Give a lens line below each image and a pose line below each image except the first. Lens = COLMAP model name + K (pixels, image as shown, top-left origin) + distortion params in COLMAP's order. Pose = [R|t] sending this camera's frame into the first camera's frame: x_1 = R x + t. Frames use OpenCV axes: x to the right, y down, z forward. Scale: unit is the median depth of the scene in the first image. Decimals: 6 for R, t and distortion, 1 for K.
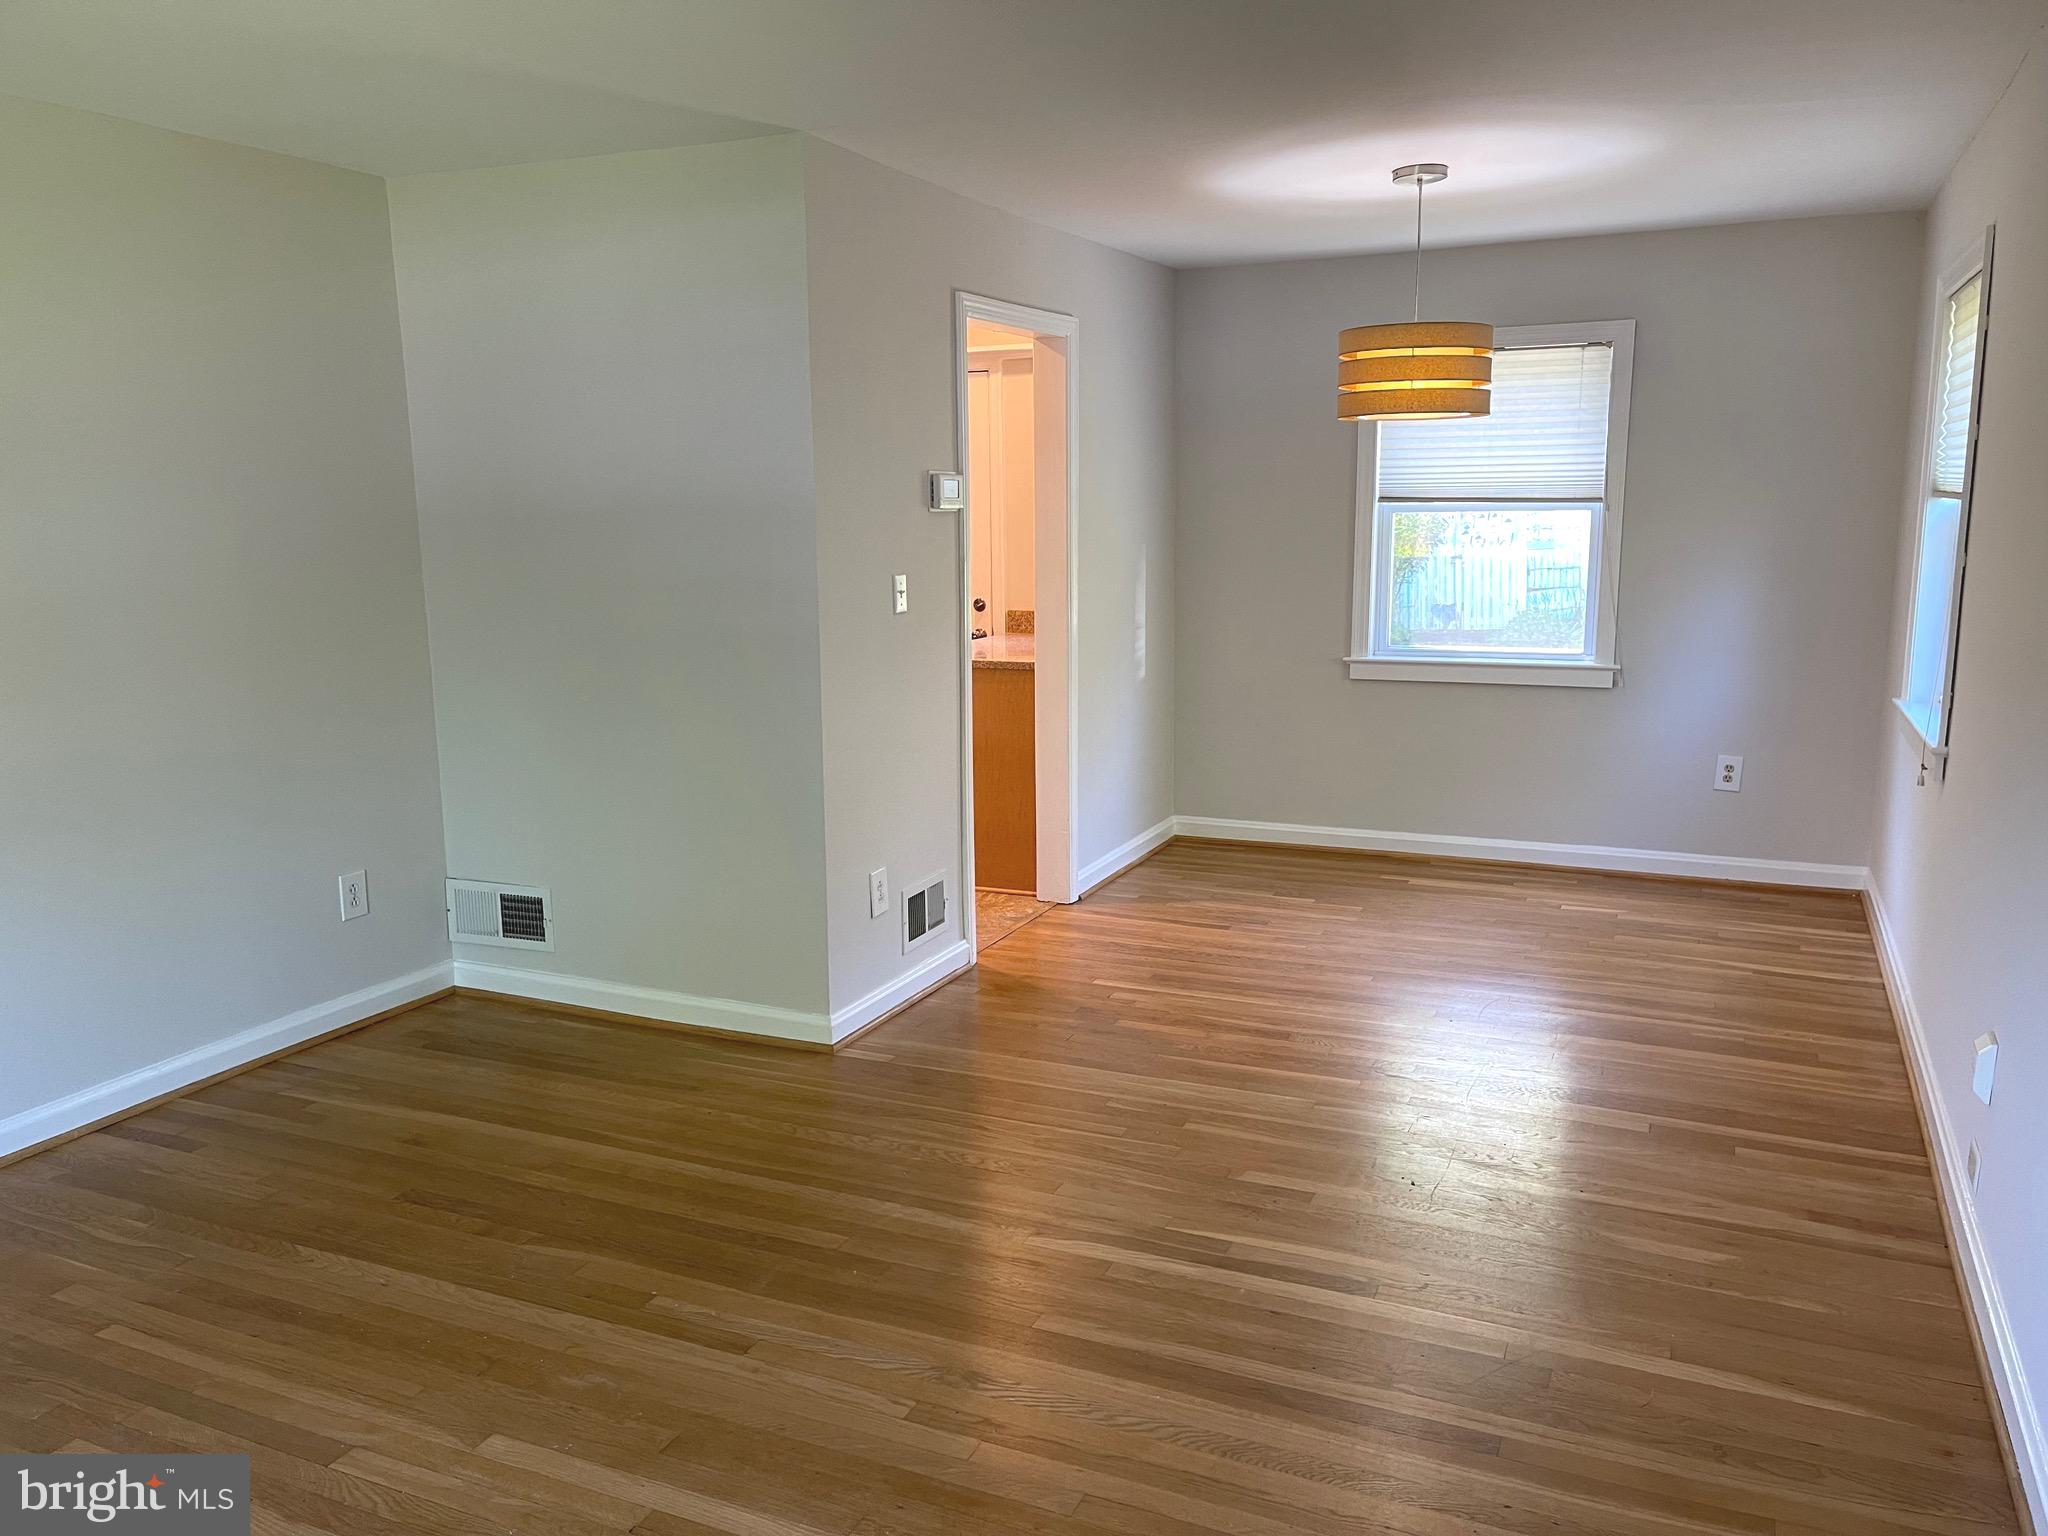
lens RADIAL K [[1528.9, 0, 1022.5], [0, 1528.9, 766.5], [0, 0, 1]] dist [0.032341, -0.066812]
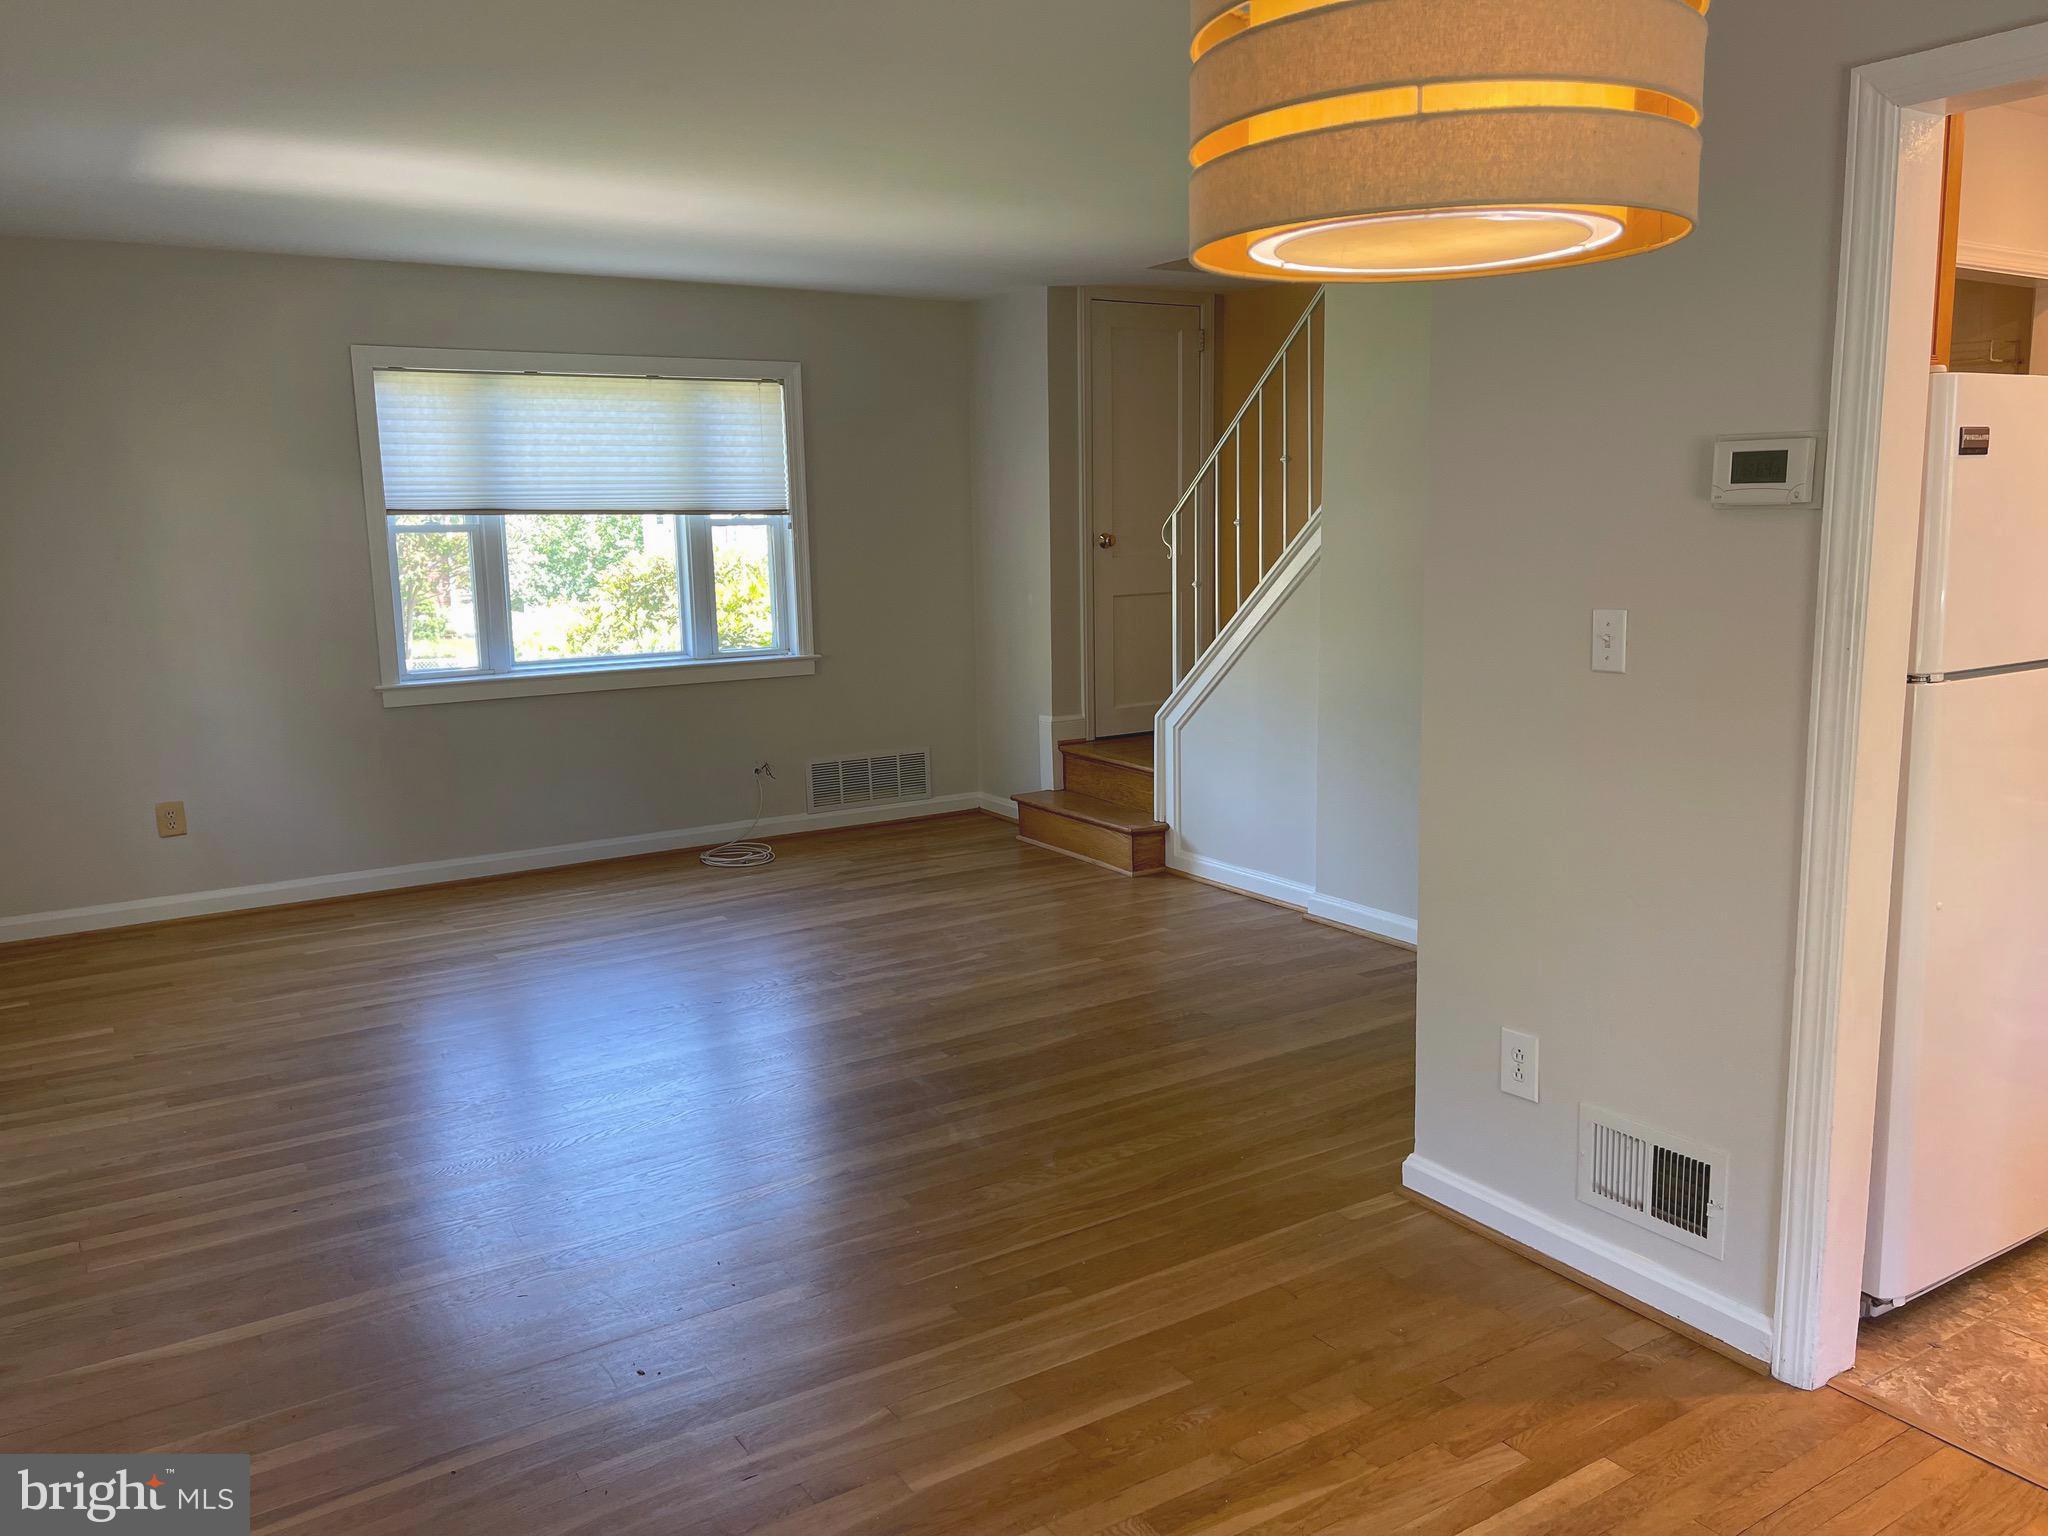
lens RADIAL K [[1528.9, 0, 1020.5], [0, 1528.9, 764.3], [0, 0, 1]] dist [0.032341, -0.066812]
pose [[-0.546876, 0.153649, -0.822994, 0.692501], [-0.124716, 0.957096, 0.261559, -0.239080], [0.827872, 0.245680, -0.504250, 1.371771]]
